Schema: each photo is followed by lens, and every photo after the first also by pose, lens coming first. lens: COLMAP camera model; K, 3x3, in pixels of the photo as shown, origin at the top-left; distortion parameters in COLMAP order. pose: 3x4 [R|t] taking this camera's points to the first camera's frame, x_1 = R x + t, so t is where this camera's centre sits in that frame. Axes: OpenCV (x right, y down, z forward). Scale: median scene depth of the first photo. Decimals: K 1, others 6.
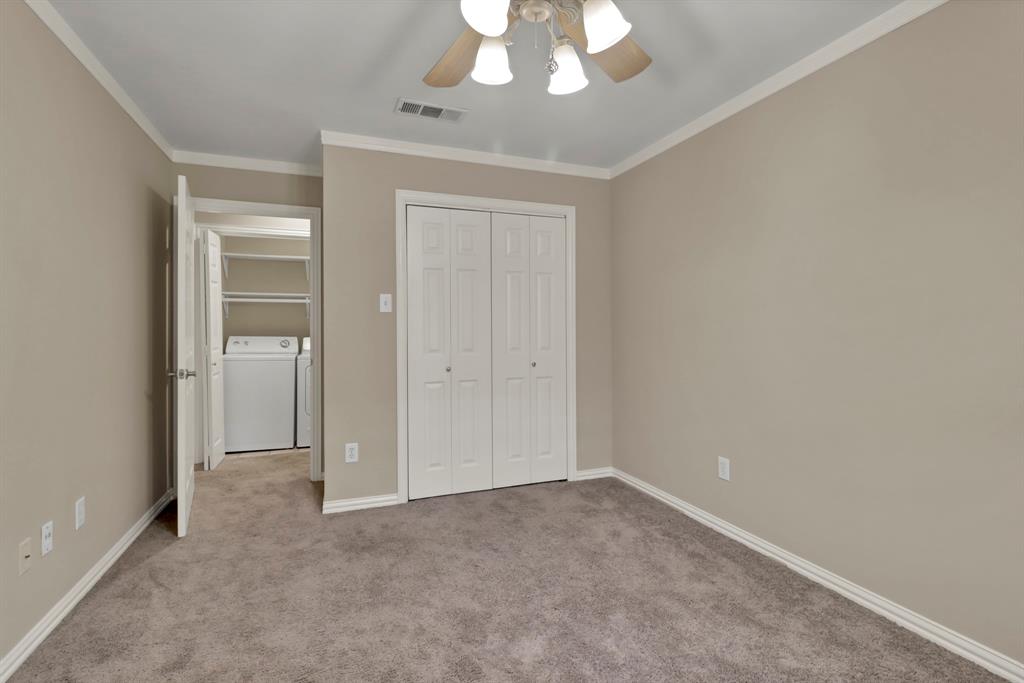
lens RADIAL K [[486.8, 0, 509.6], [0, 486.8, 336.5], [0, 0, 1]] dist [0.003745, -0.002465]
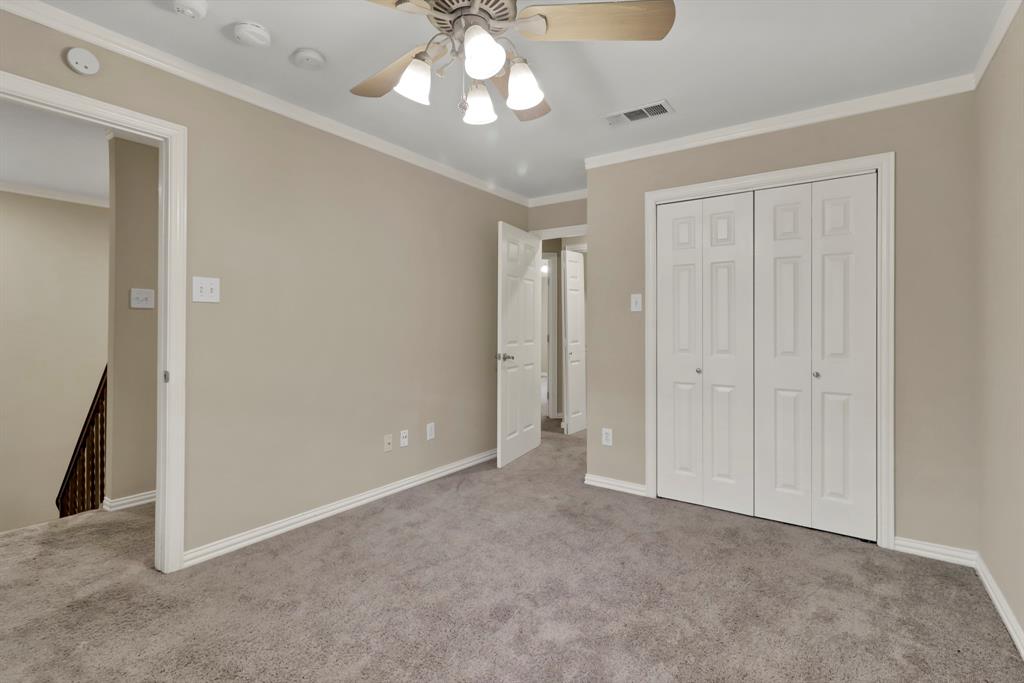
lens RADIAL K [[486.8, 0, 505.5], [0, 486.8, 337.3], [0, 0, 1]] dist [0.003745, -0.002465]
pose [[0.541262, 0.025065, -0.840480, 0.489711], [-0.021337, 0.999643, 0.016071, -0.004679], [0.840583, 0.009235, 0.541603, 0.191054]]
